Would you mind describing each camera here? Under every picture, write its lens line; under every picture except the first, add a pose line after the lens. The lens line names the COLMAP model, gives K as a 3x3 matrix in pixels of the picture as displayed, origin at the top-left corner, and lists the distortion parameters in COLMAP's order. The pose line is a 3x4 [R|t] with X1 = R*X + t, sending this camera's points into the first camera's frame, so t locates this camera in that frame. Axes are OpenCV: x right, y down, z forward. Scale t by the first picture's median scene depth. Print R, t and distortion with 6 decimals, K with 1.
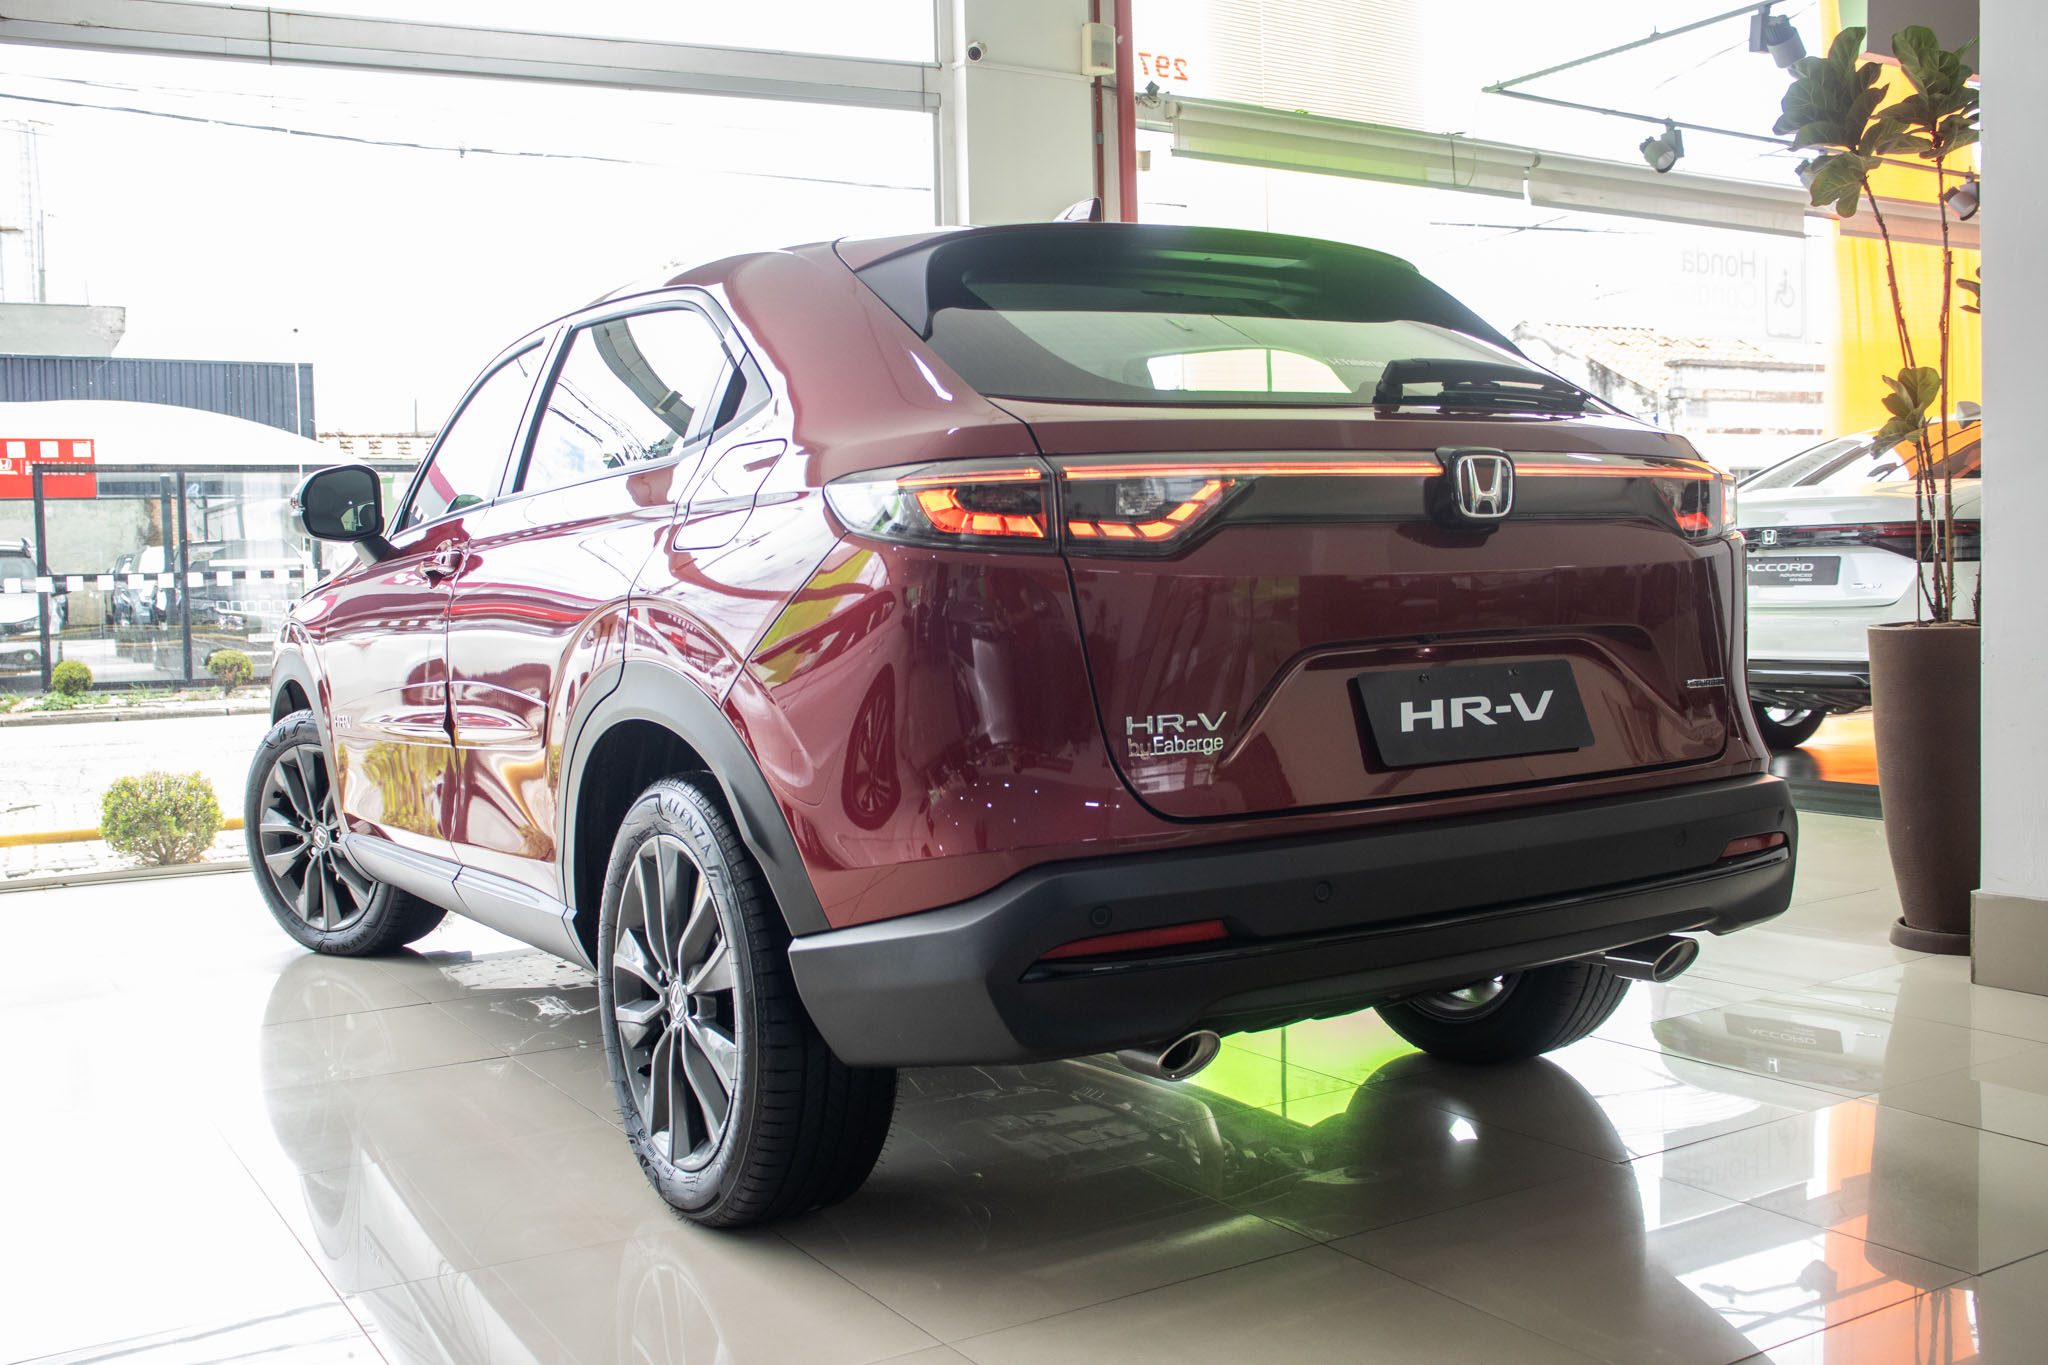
lens RADIAL K [[1856.0, 0, 1024.0], [0, 1856.0, 682.5], [0, 0, 1]] dist [0.002675, 0.003907]
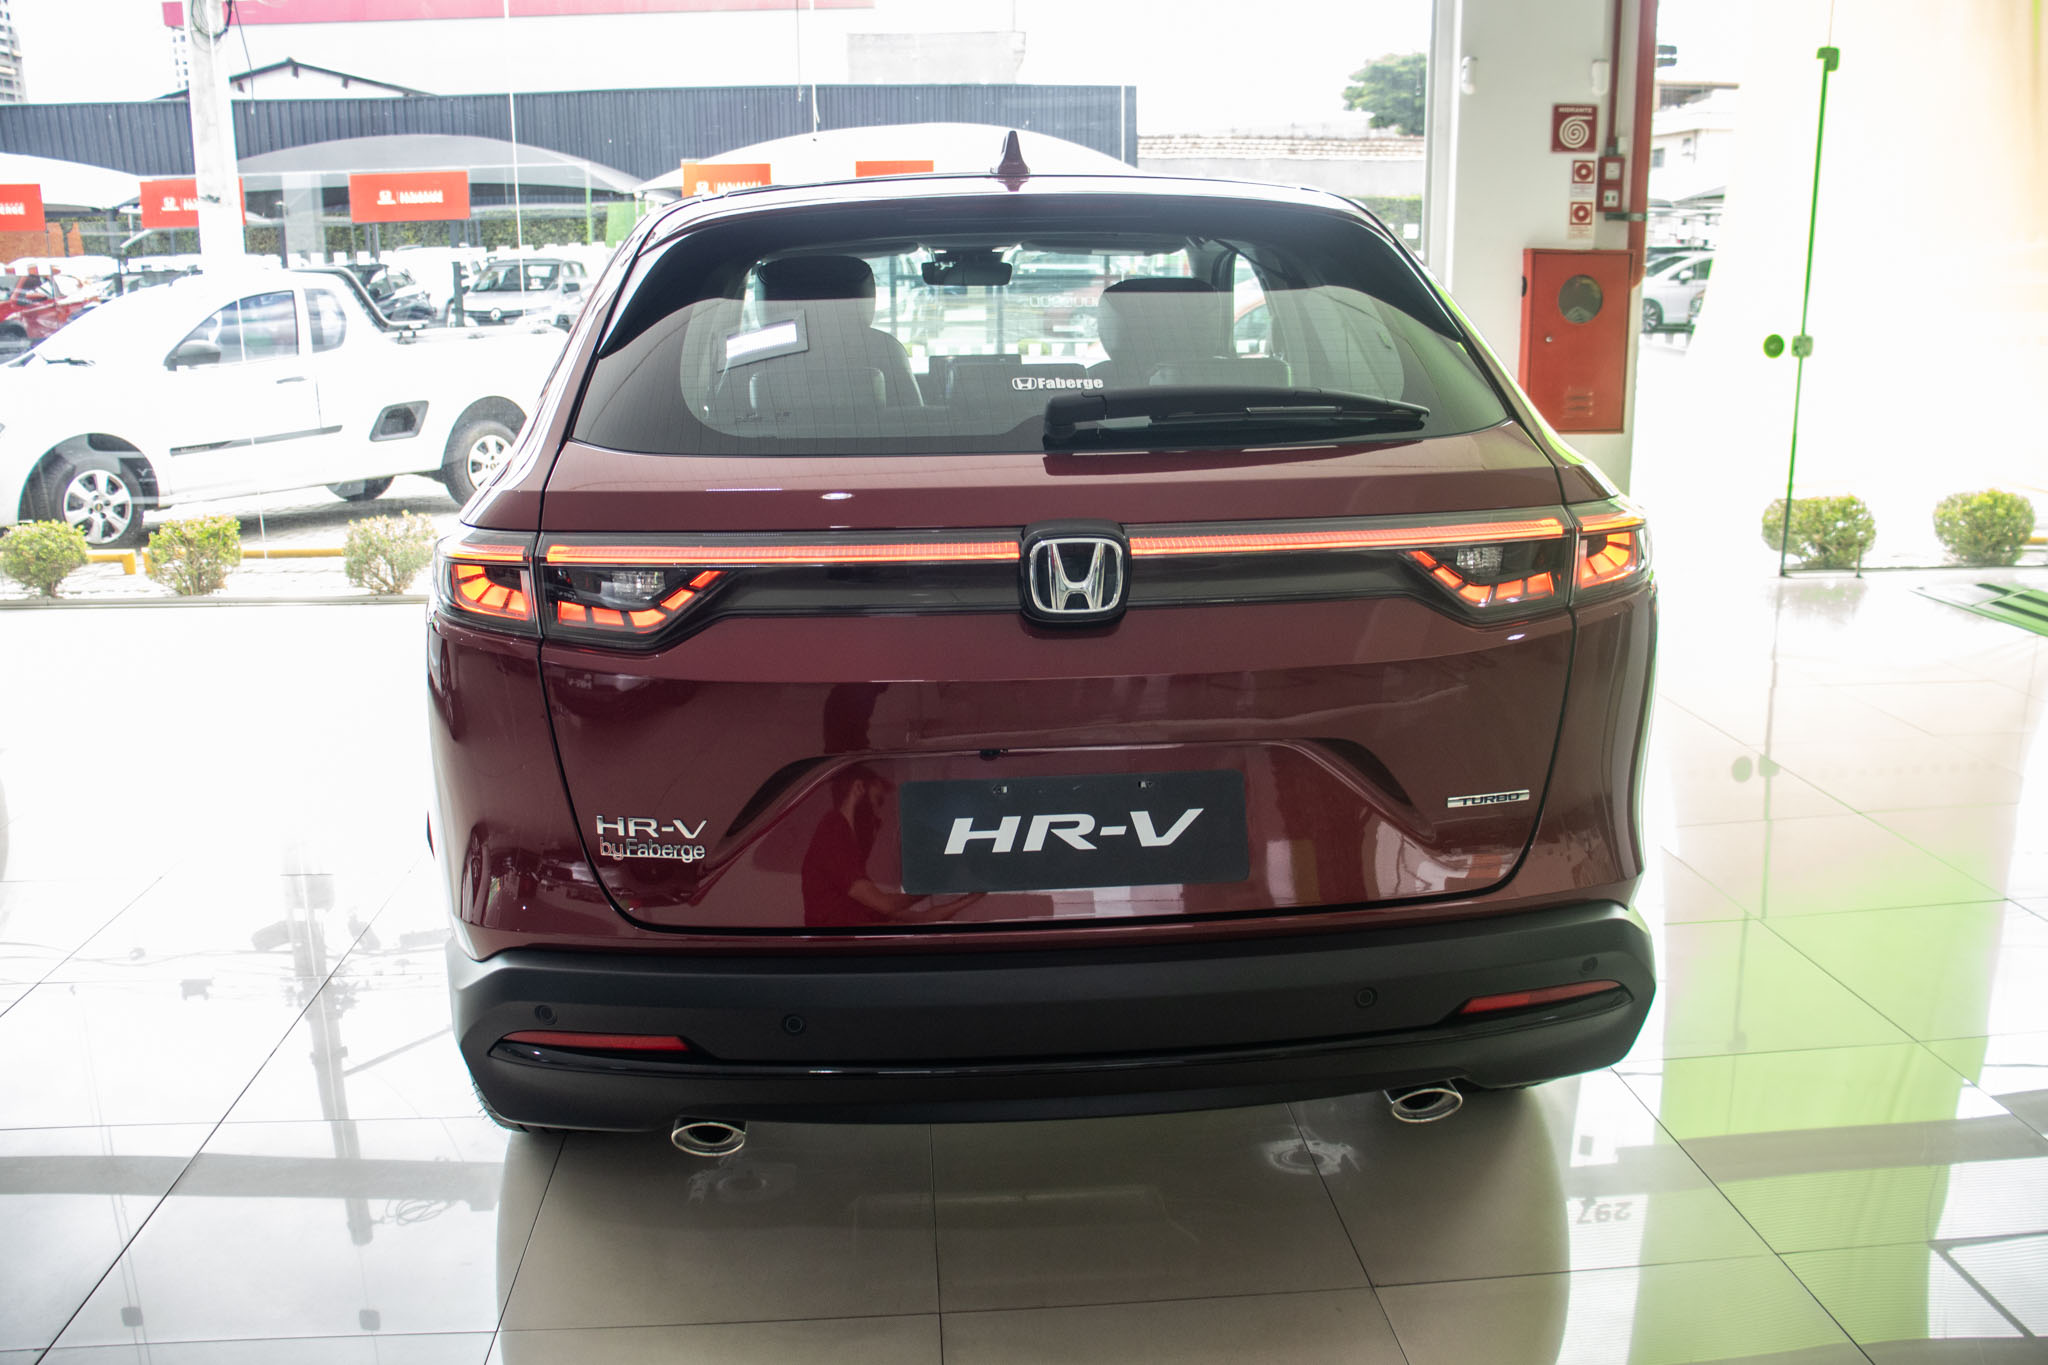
lens RADIAL K [[1690.9, 0, 1024.0], [0, 1690.9, 682.5], [0, 0, 1]] dist [-0.006598, -0.000265]
pose [[0.879160, 0.125805, -0.459621, 0.584368], [-0.034430, 0.978771, 0.202046, -0.212263], [0.475282, -0.161806, 0.864827, 0.331696]]
